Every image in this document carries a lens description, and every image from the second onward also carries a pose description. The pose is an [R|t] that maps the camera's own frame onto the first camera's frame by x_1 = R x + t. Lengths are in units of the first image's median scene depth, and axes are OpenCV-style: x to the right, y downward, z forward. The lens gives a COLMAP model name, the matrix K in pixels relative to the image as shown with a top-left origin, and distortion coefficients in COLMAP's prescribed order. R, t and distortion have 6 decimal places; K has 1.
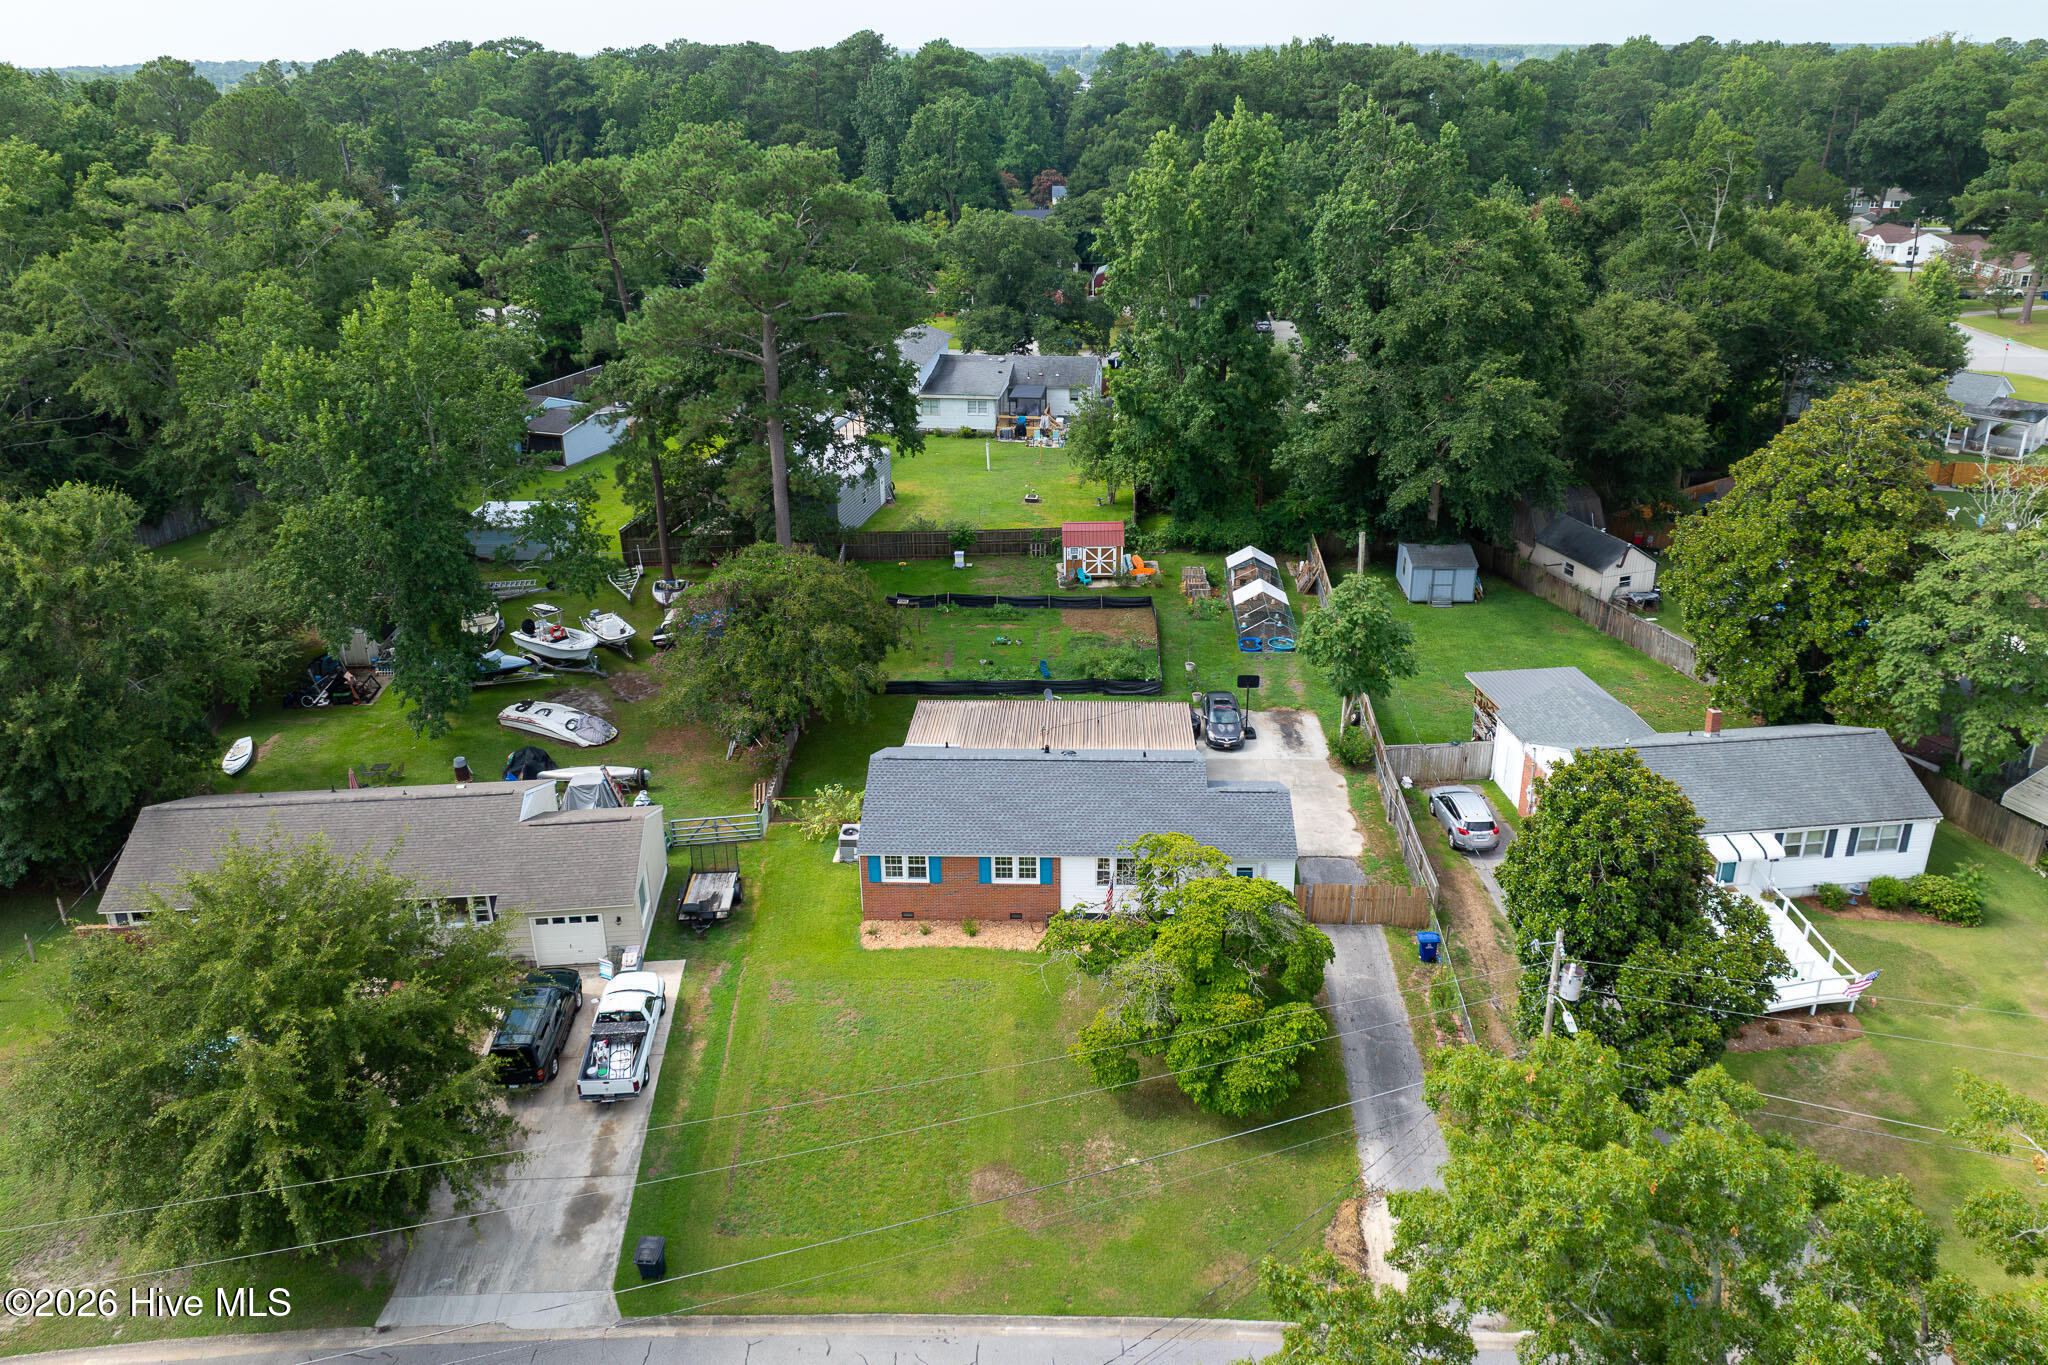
lens RADIAL K [[1443.0, 0, 1025.4], [0, 1443.0, 607.0], [0, 0, 1]] dist [-0.035727, -0.000349]
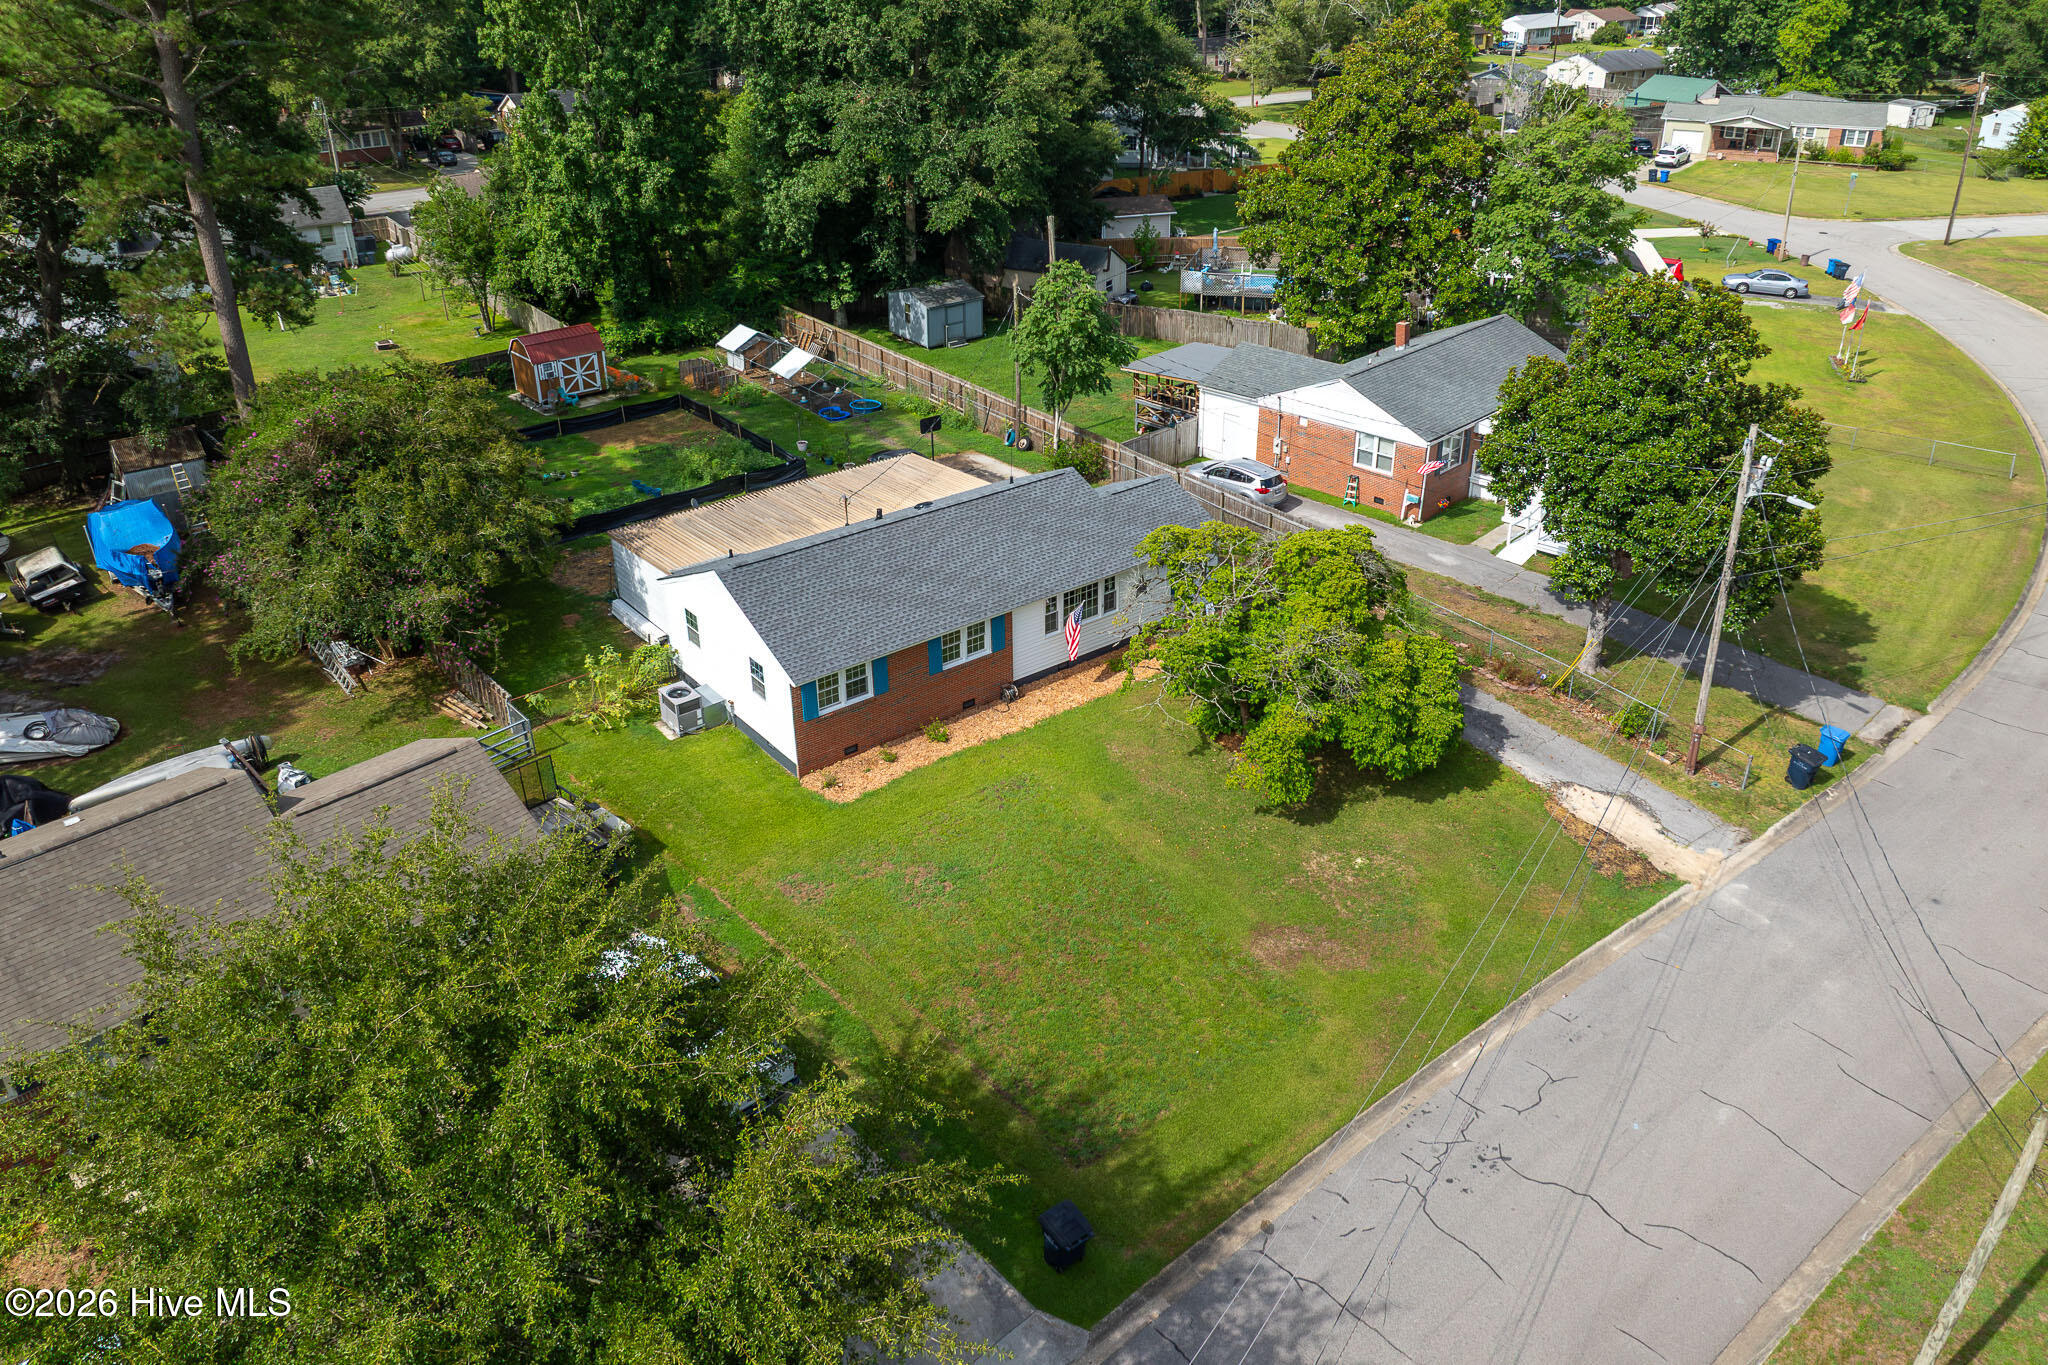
lens RADIAL K [[1443.0, 0, 1031.6], [0, 1443.0, 607.0], [0, 0, 1]] dist [-0.035727, -0.000349]
pose [[0.761034, -0.278149, 0.586056, -0.391166], [0.236601, 0.960195, 0.148477, 0.049591], [-0.604026, 0.025666, 0.796551, 0.318085]]
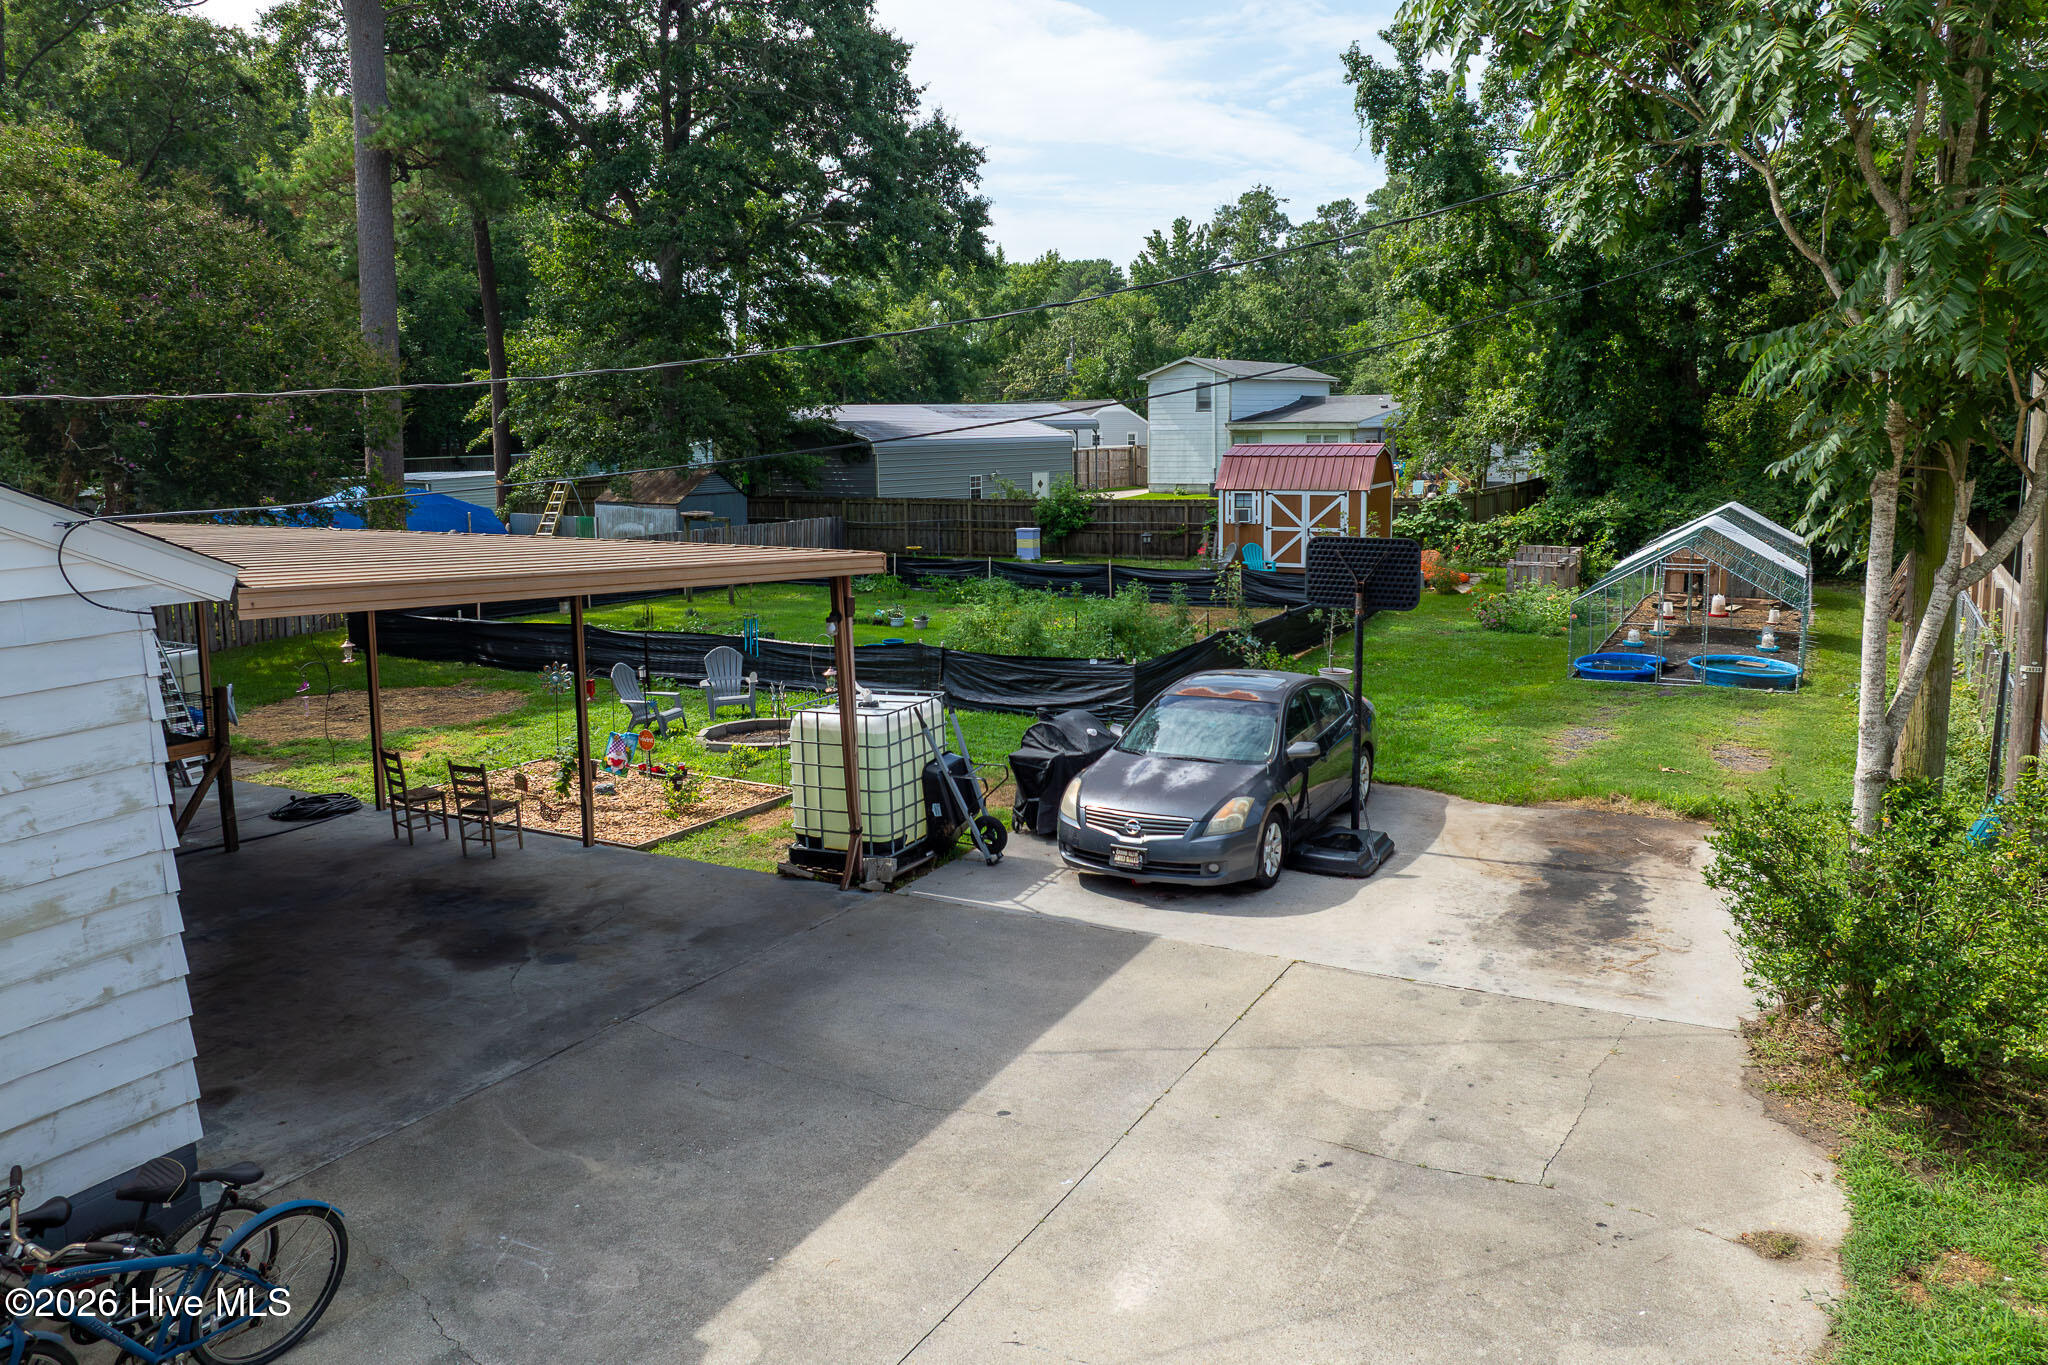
lens RADIAL K [[1443.0, 0, 1027.2], [0, 1443.0, 606.9], [0, 0, 1]] dist [-0.035727, -0.000349]
pose [[0.900025, 0.056638, -0.432143, 0.228339], [-0.157748, 0.966629, -0.201852, 0.117381], [0.406289, 0.249841, 0.878925, 0.943868]]
